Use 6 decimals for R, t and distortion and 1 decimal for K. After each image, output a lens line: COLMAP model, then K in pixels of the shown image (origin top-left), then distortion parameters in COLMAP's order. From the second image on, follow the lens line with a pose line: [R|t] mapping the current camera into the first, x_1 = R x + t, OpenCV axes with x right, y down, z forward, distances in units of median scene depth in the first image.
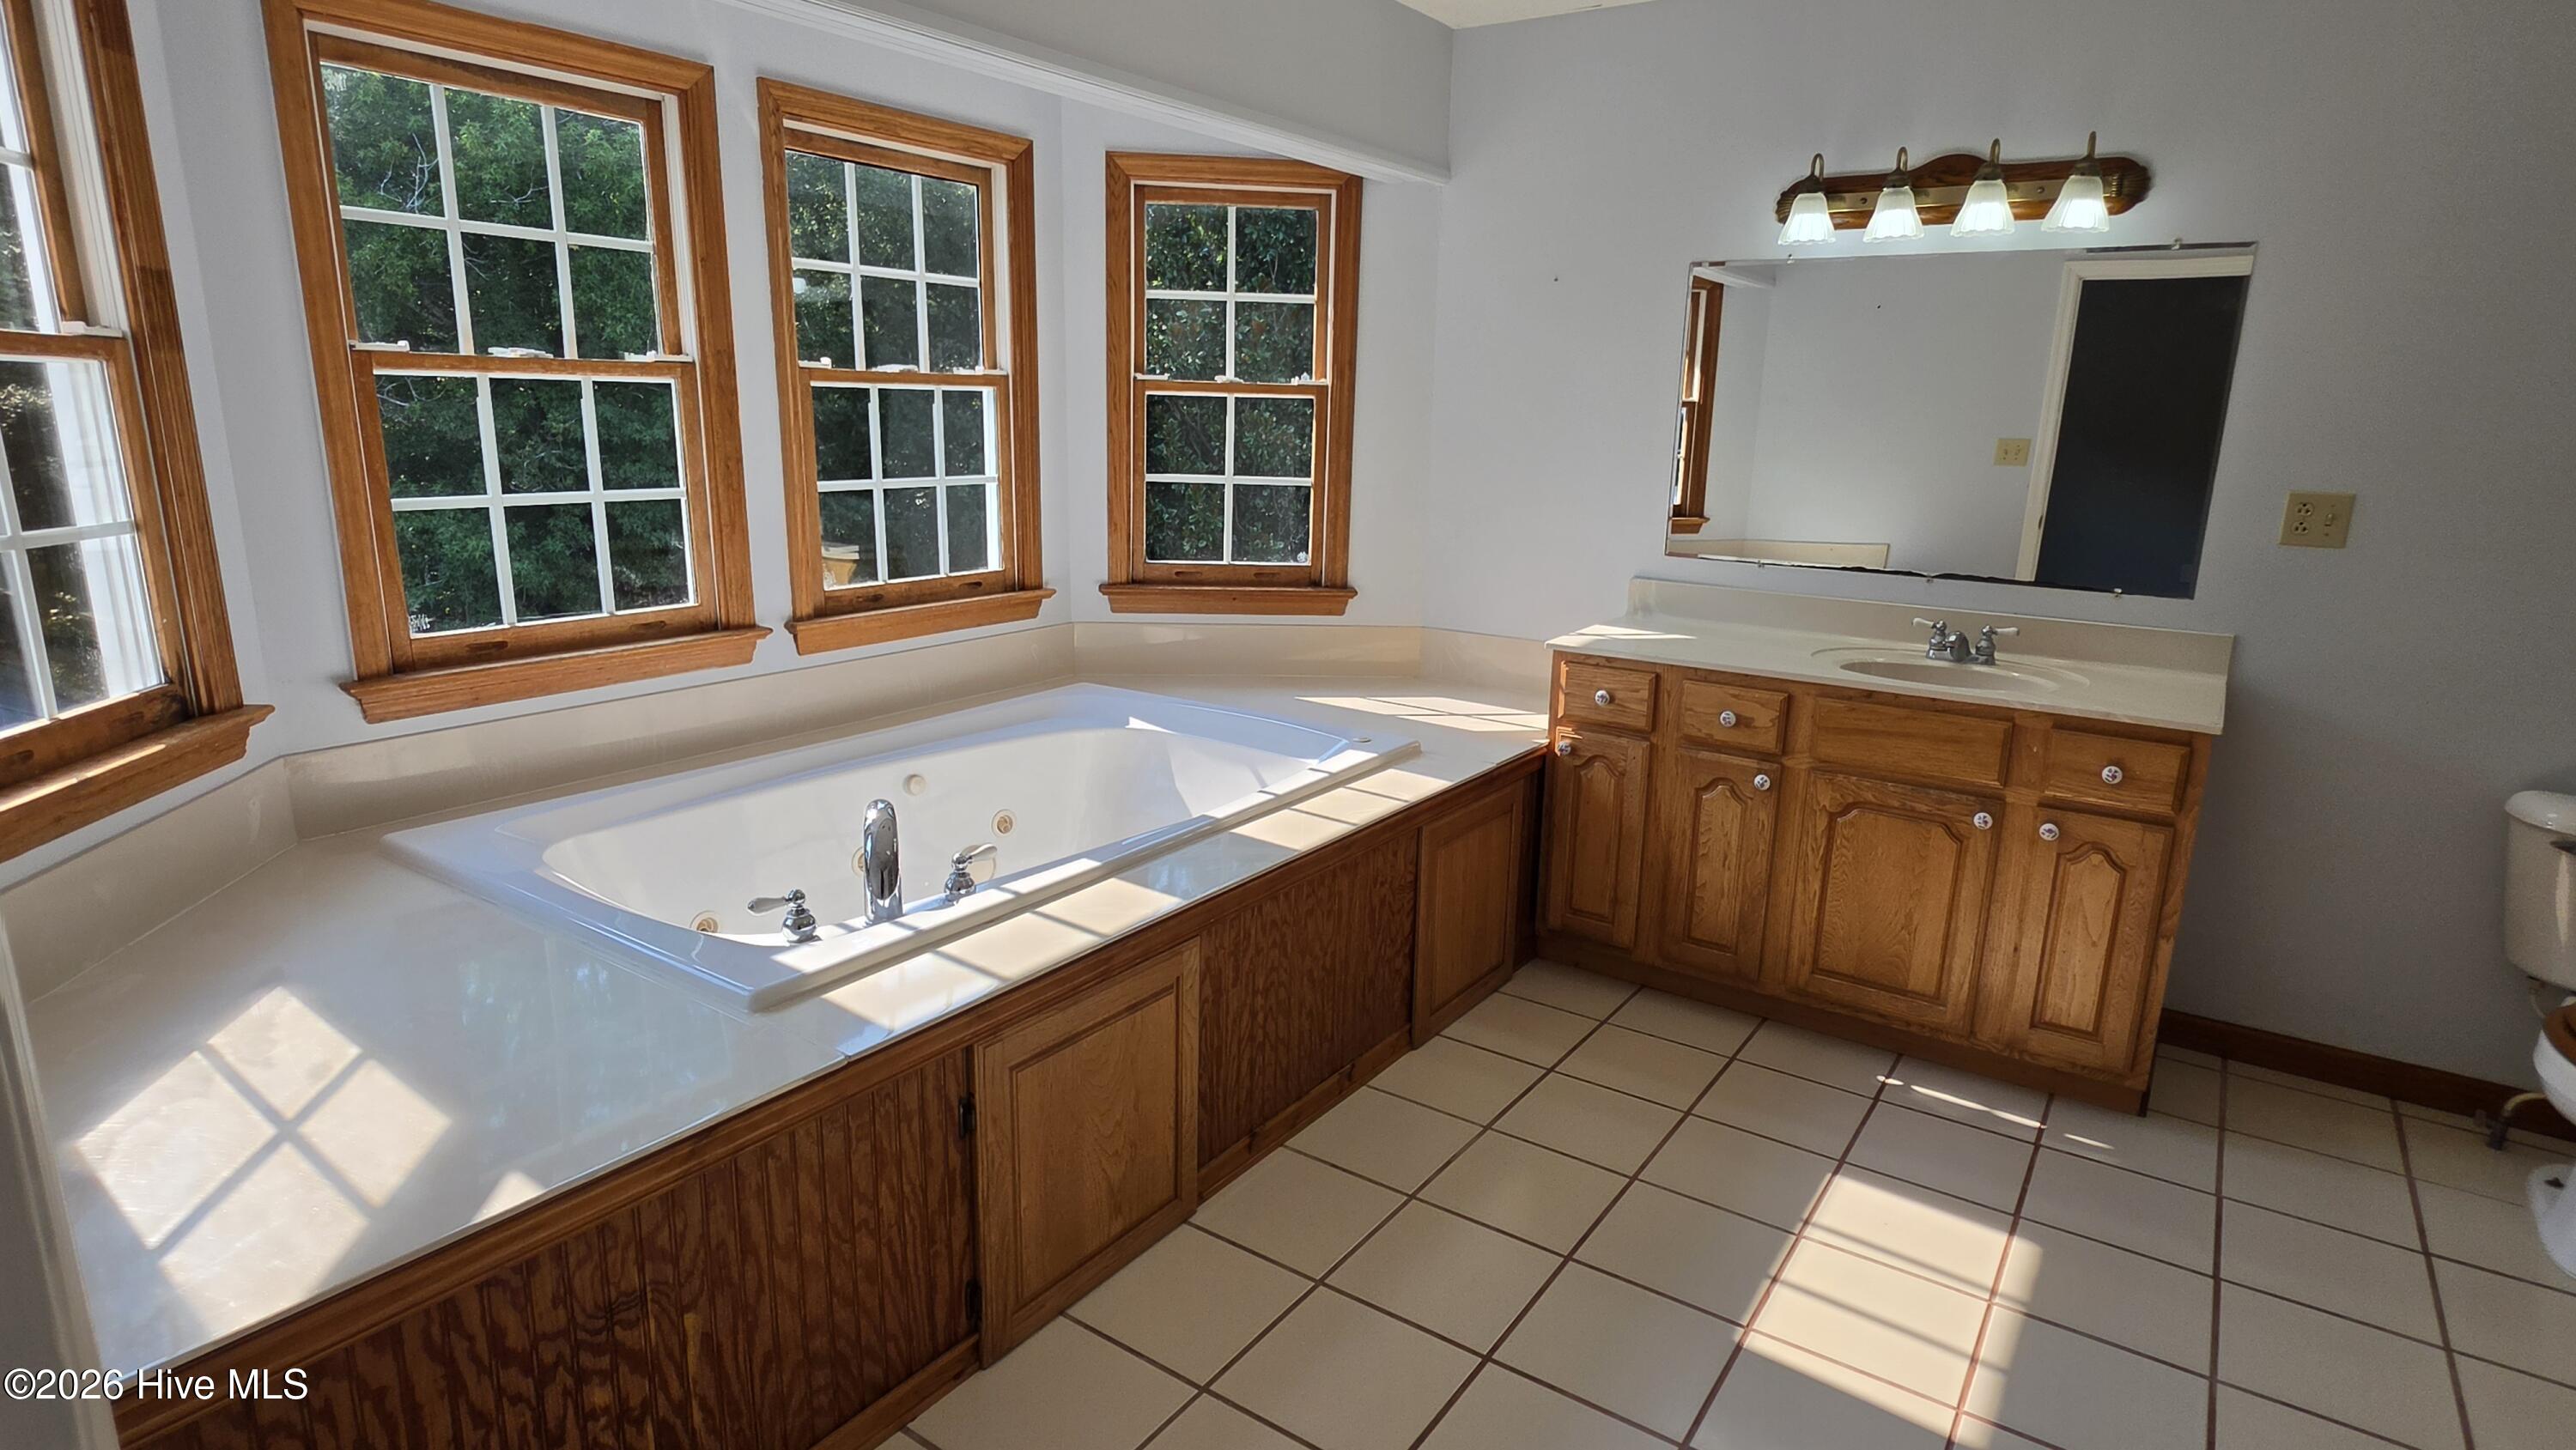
lens RADIAL K [[1344.3, 0, 1305.4], [0, 1344.3, 722.0], [0, 0, 1]] dist [-0.001083, -0.000119]
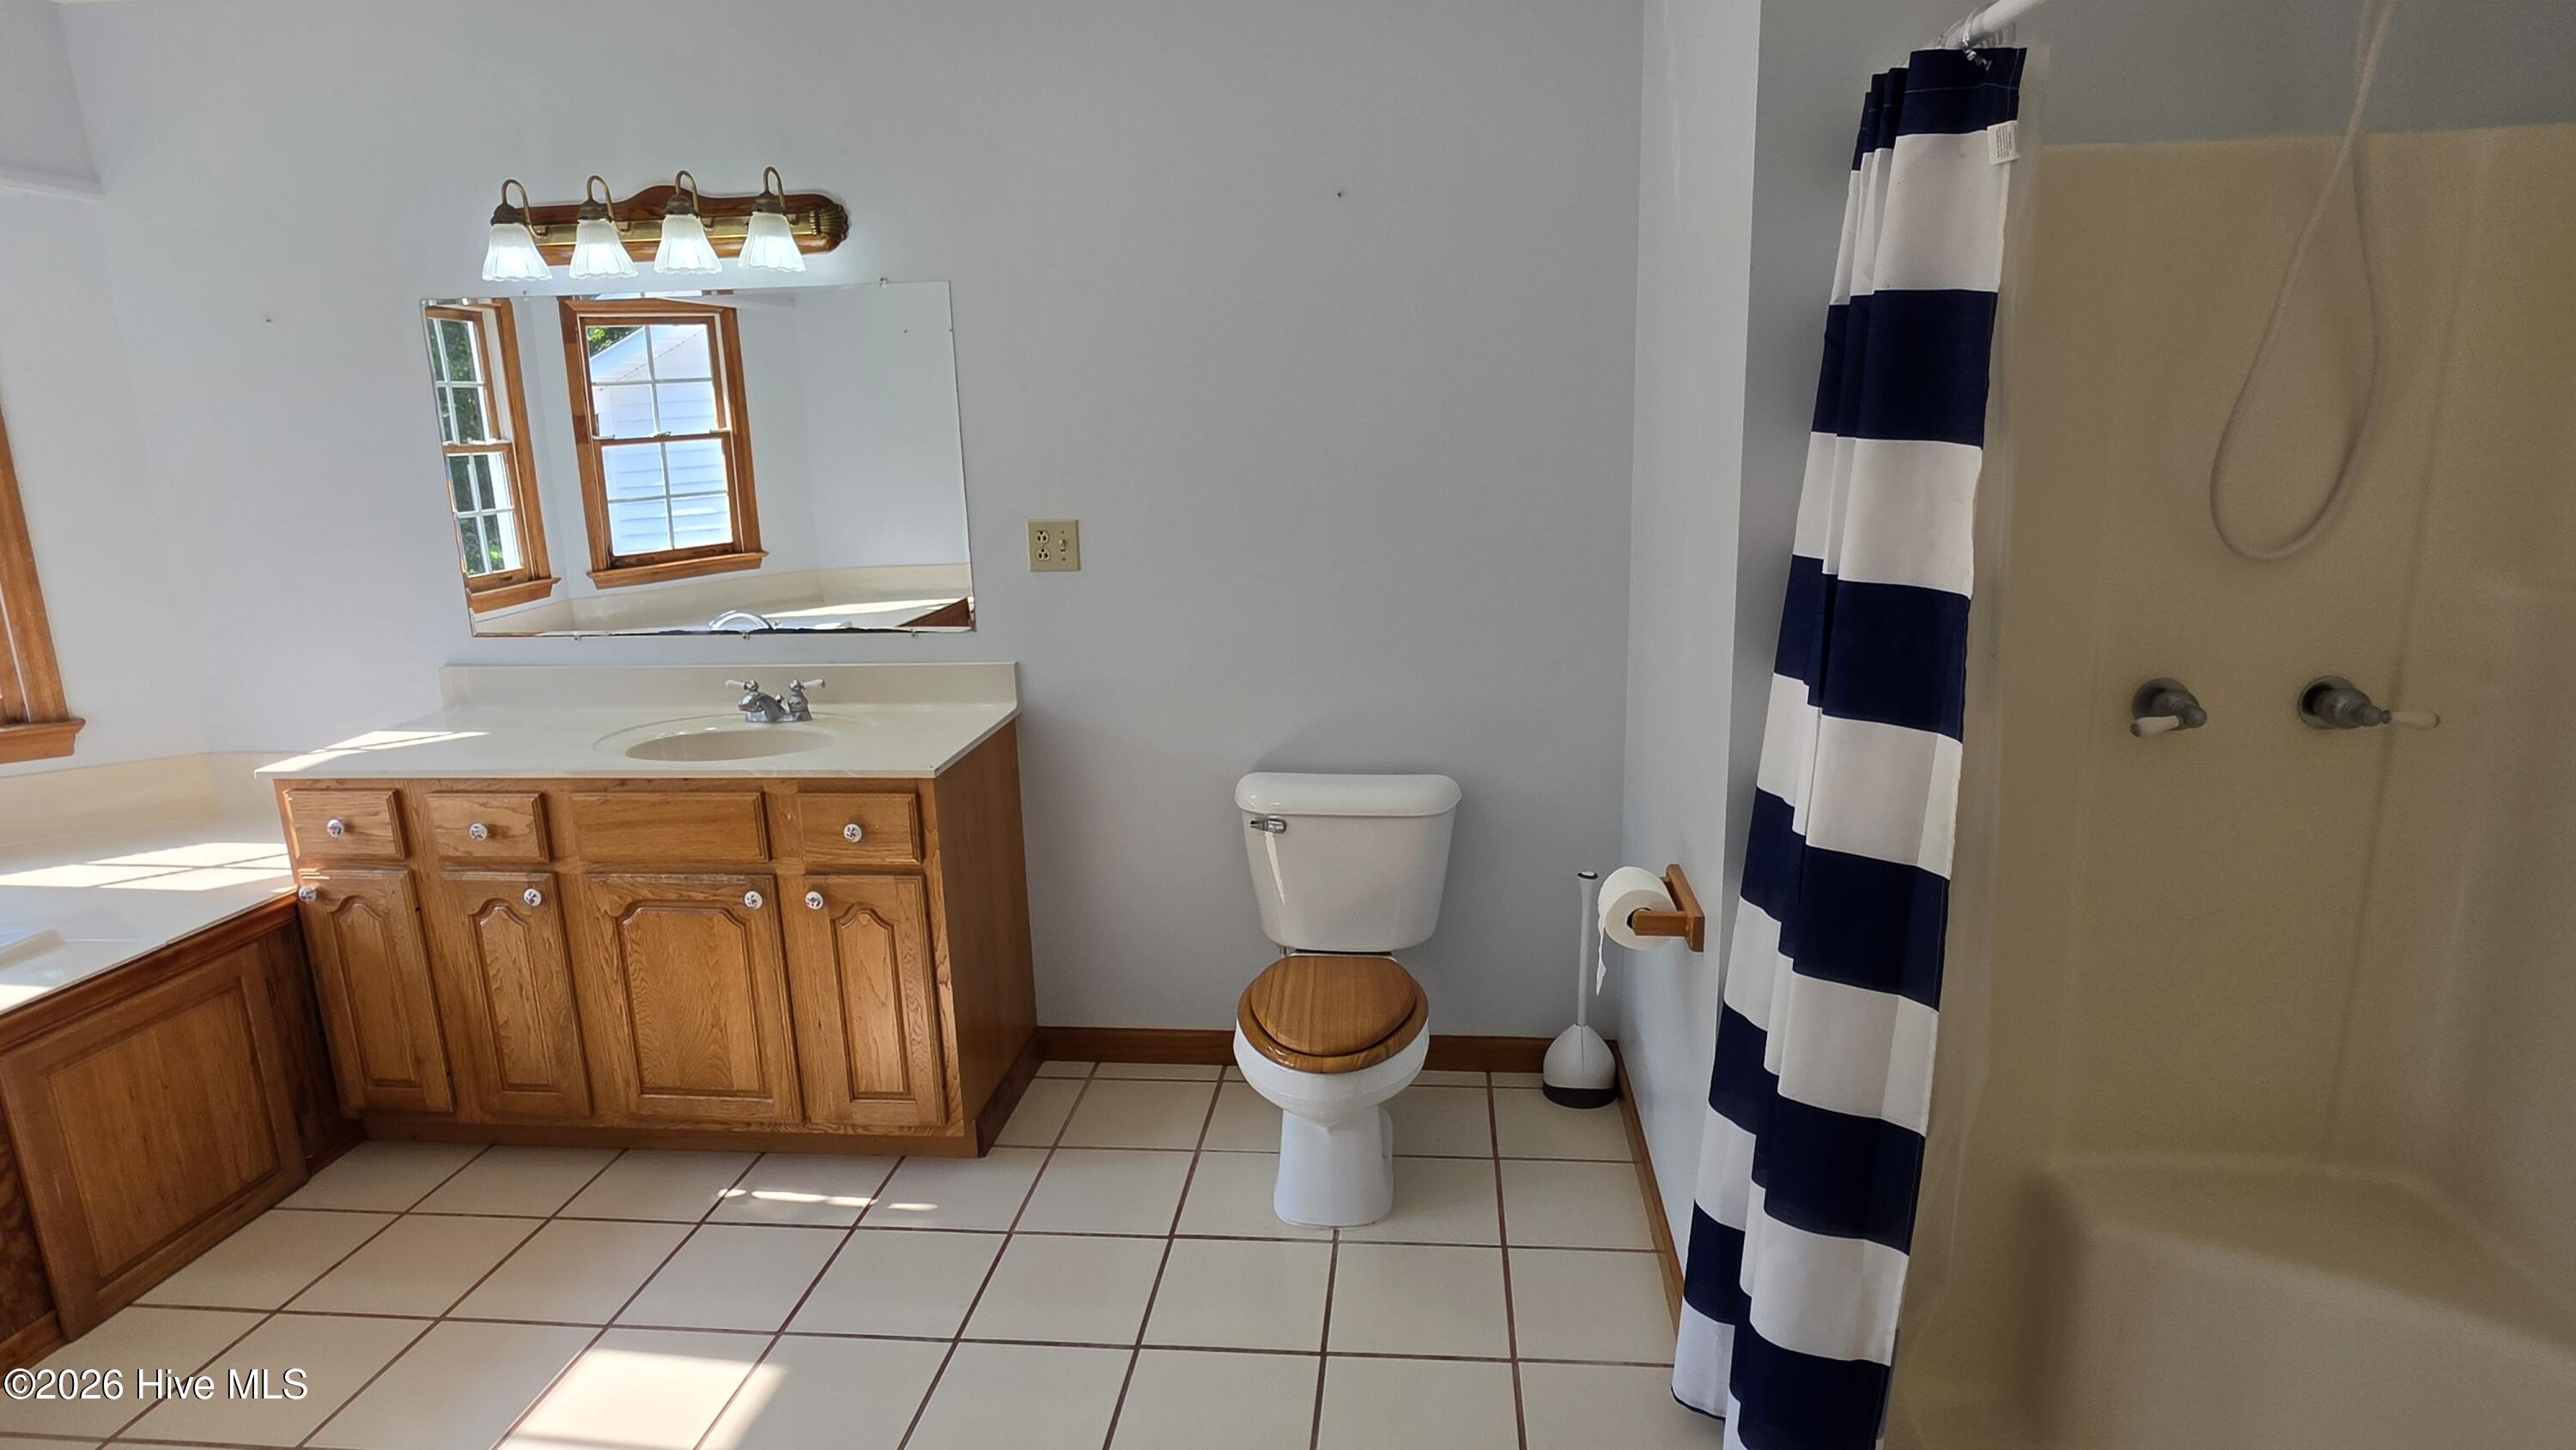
lens RADIAL K [[1351.5, 0, 1297.1], [0, 1351.5, 707.2], [0, 0, 1]] dist [-0.002545, -0.000611]
pose [[0.872888, -0.146174, 0.465510, 0.382001], [0.155847, 0.987619, 0.017887, -0.015022], [-0.462362, 0.056935, 0.884862, -0.007863]]
